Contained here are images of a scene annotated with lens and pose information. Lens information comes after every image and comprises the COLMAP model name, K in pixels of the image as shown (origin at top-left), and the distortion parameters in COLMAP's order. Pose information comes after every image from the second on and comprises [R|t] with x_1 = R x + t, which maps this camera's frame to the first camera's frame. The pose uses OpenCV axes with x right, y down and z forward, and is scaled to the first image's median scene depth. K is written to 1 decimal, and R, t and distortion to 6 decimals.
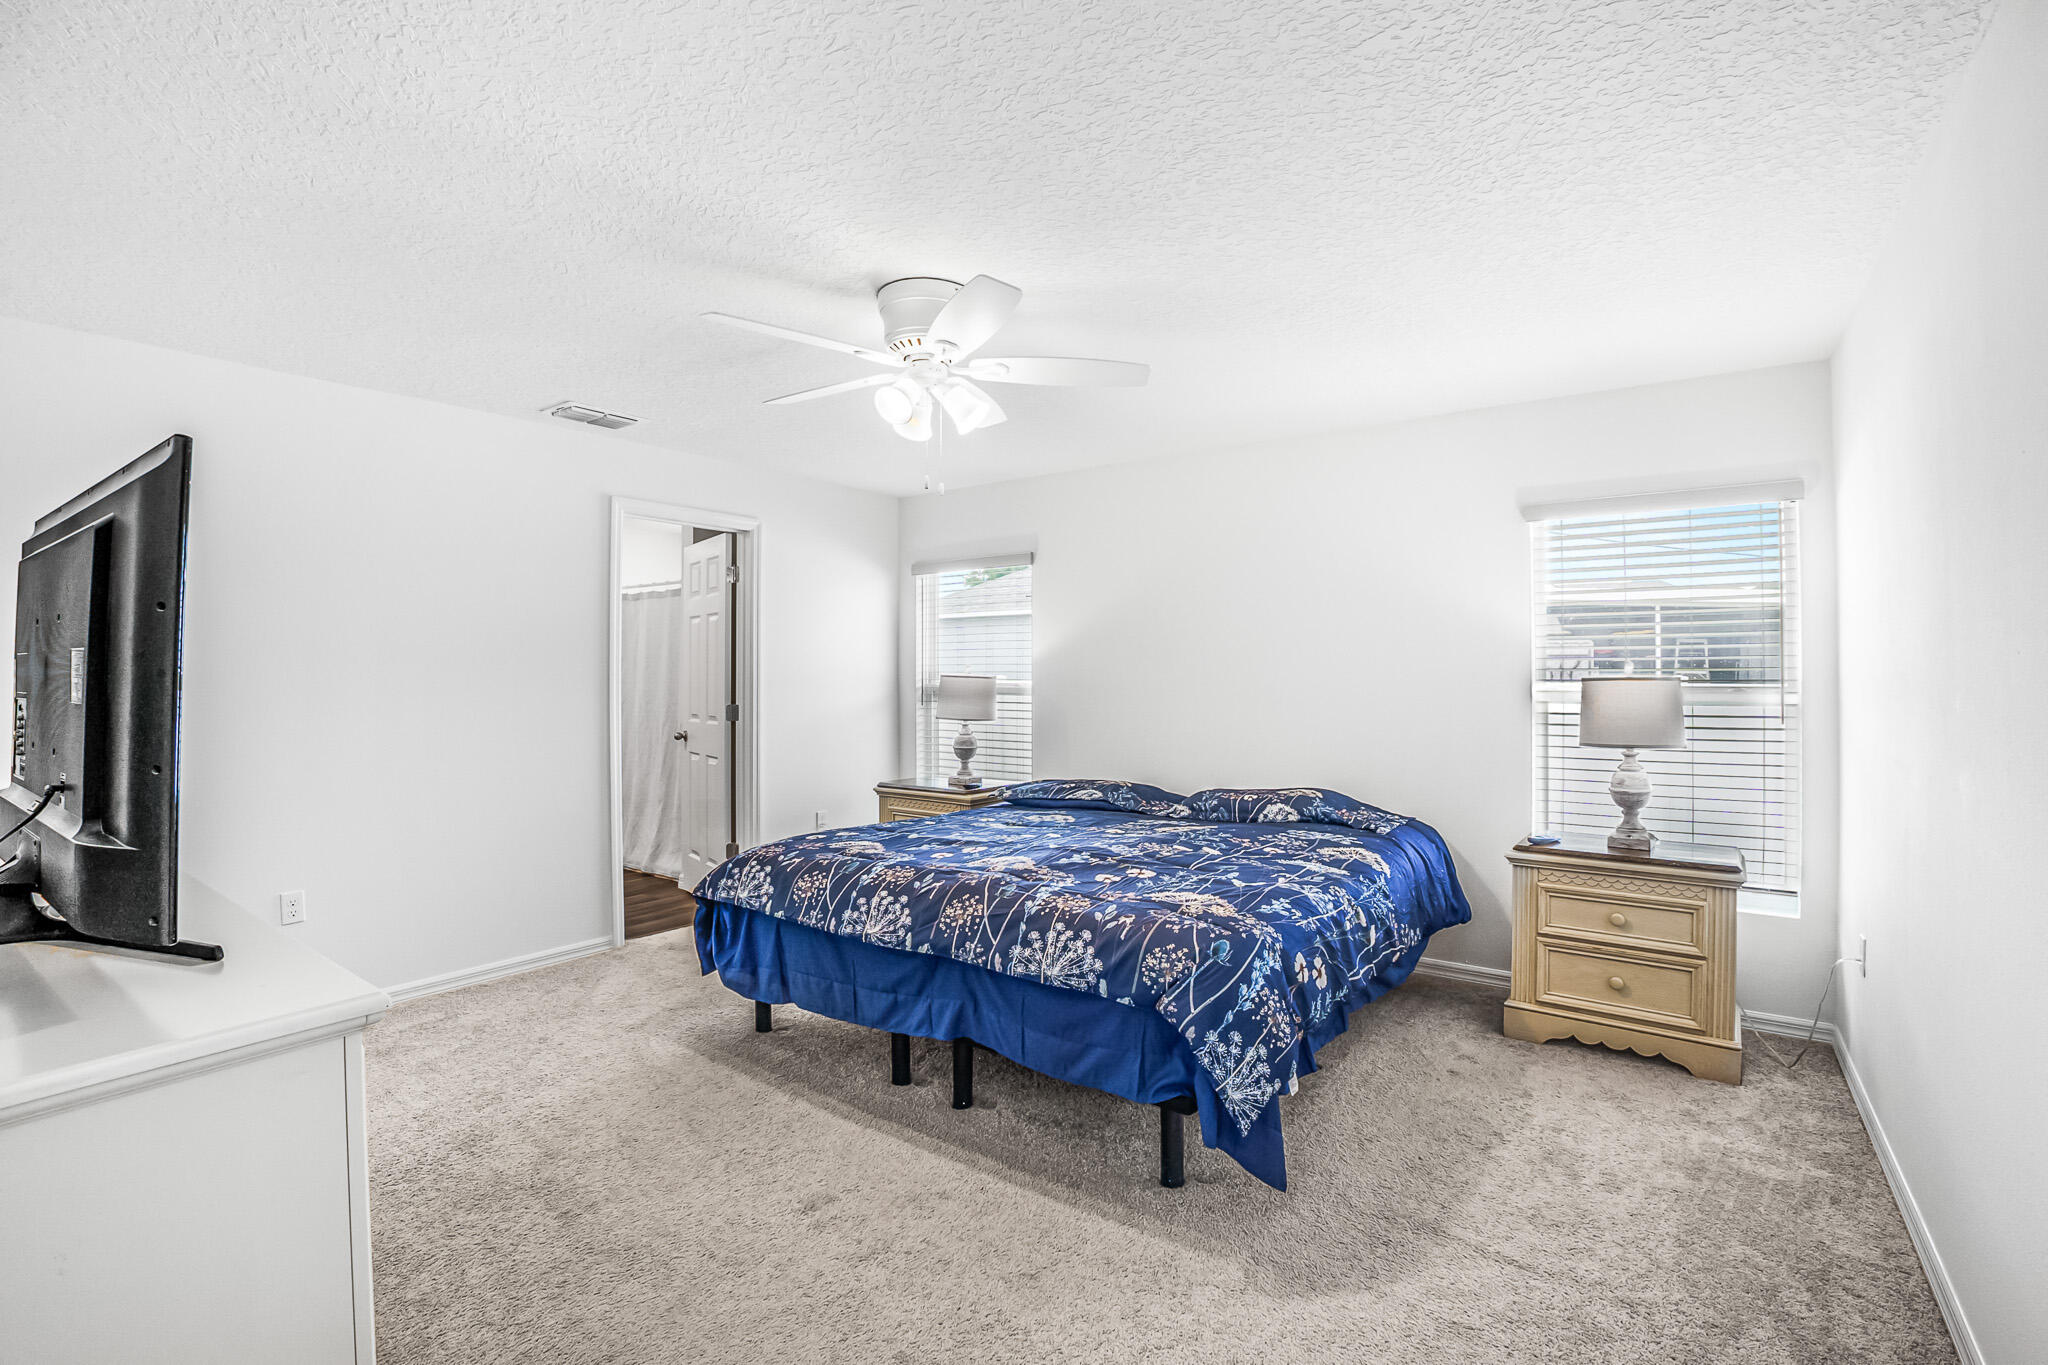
lens RADIAL K [[913.4, 0, 1041.6], [0, 913.4, 683.0], [0, 0, 1]] dist [-0.023551, 0.000126]
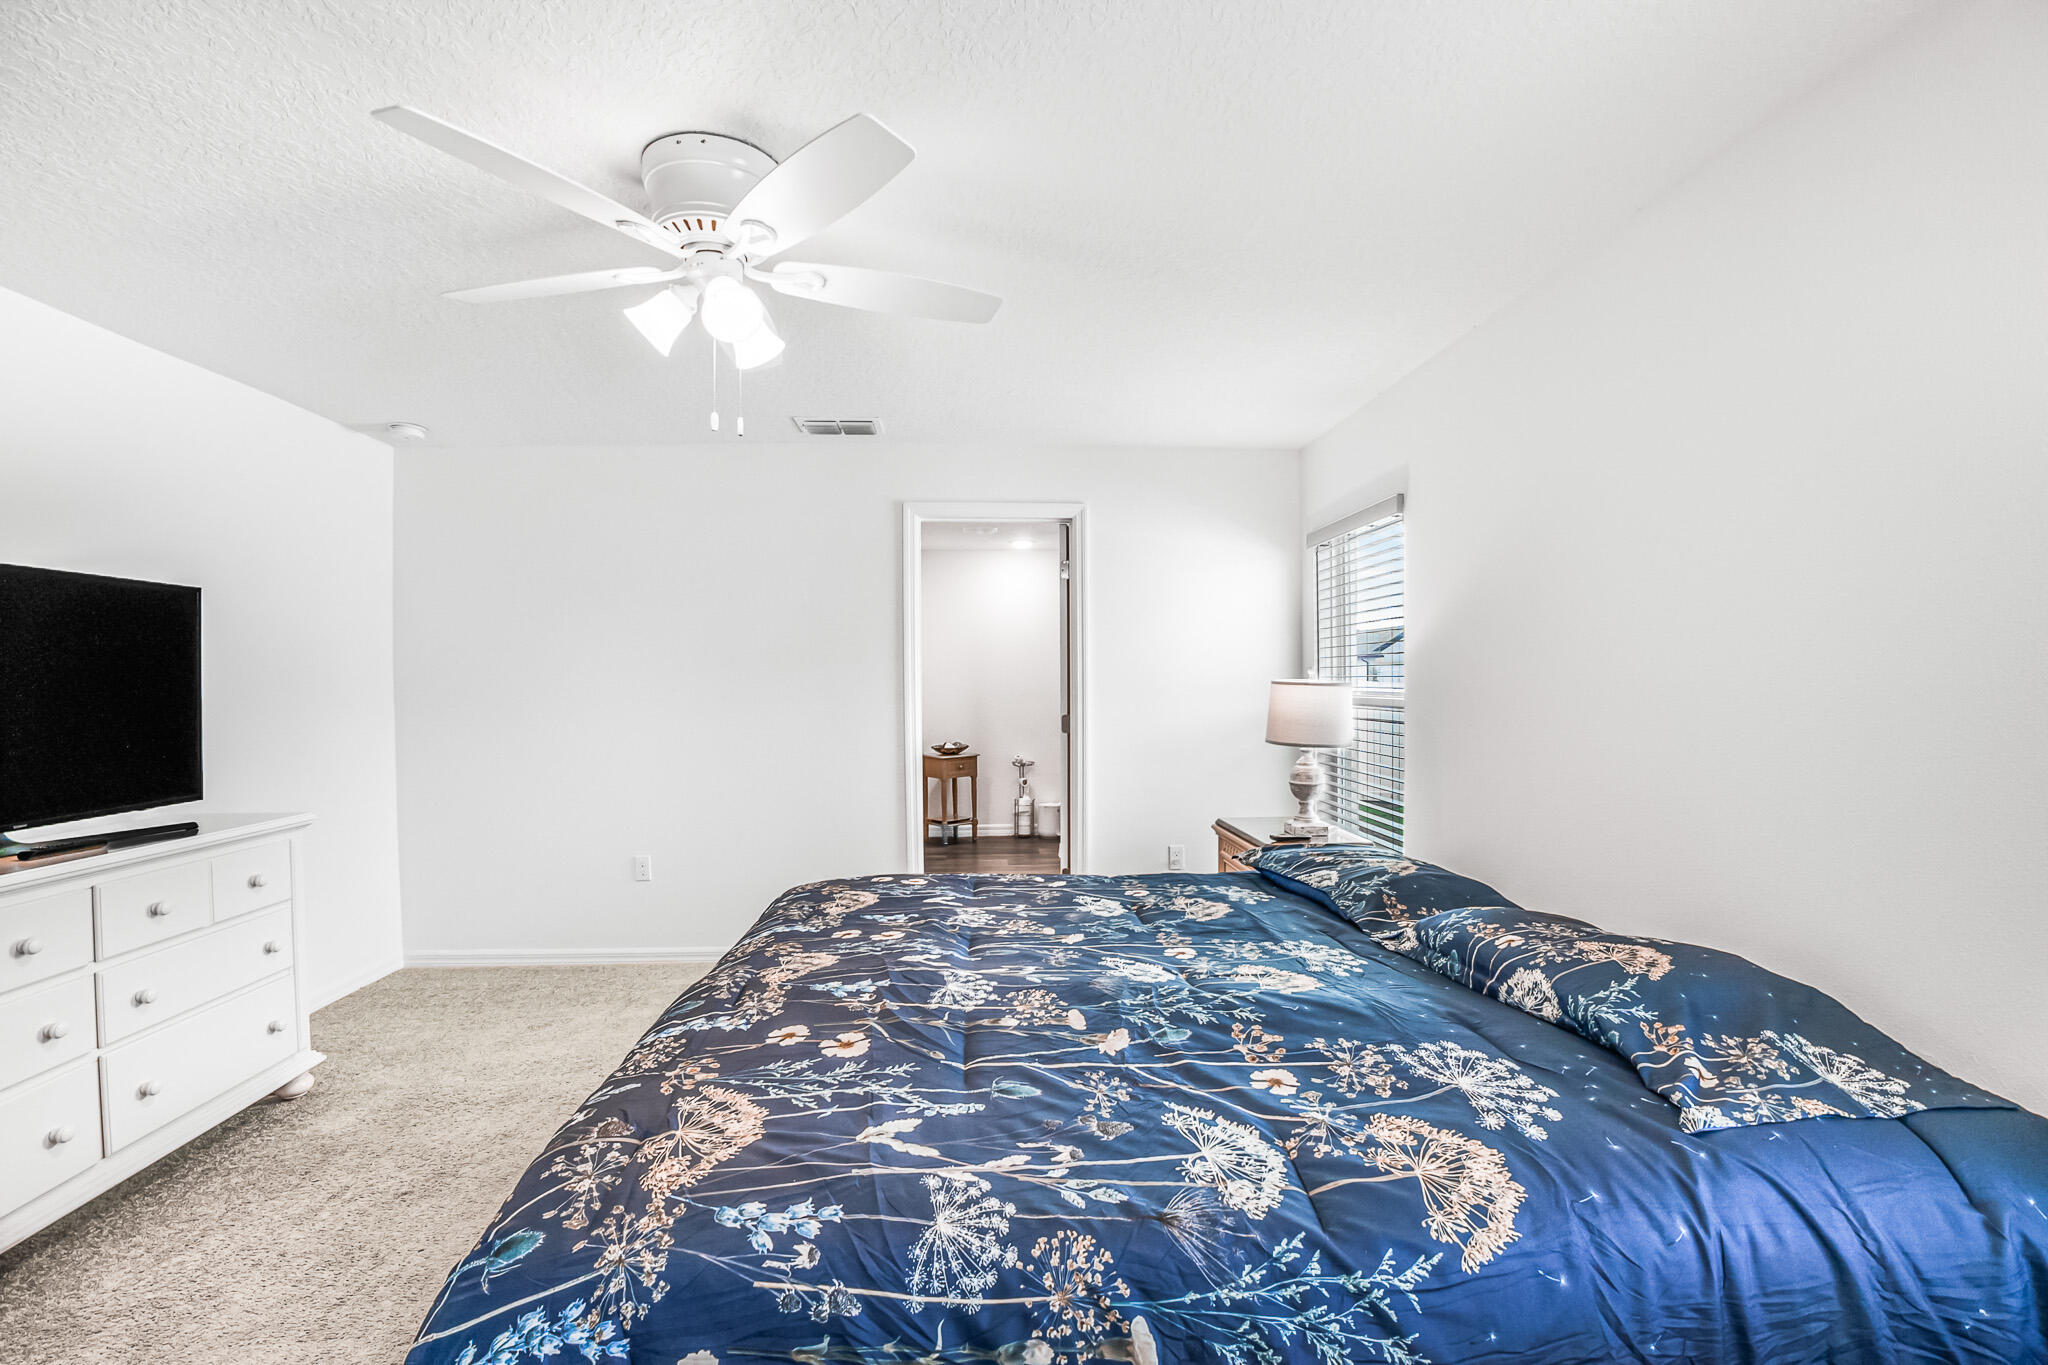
lens RADIAL K [[913.4, 0, 1041.6], [0, 913.4, 683.0], [0, 0, 1]] dist [-0.023551, 0.000126]
pose [[0.656232, 0.000734, -0.754559, 0.419637], [-0.003913, 0.999989, -0.002431, -0.006444], [0.754549, 0.004548, 0.656227, 0.505862]]
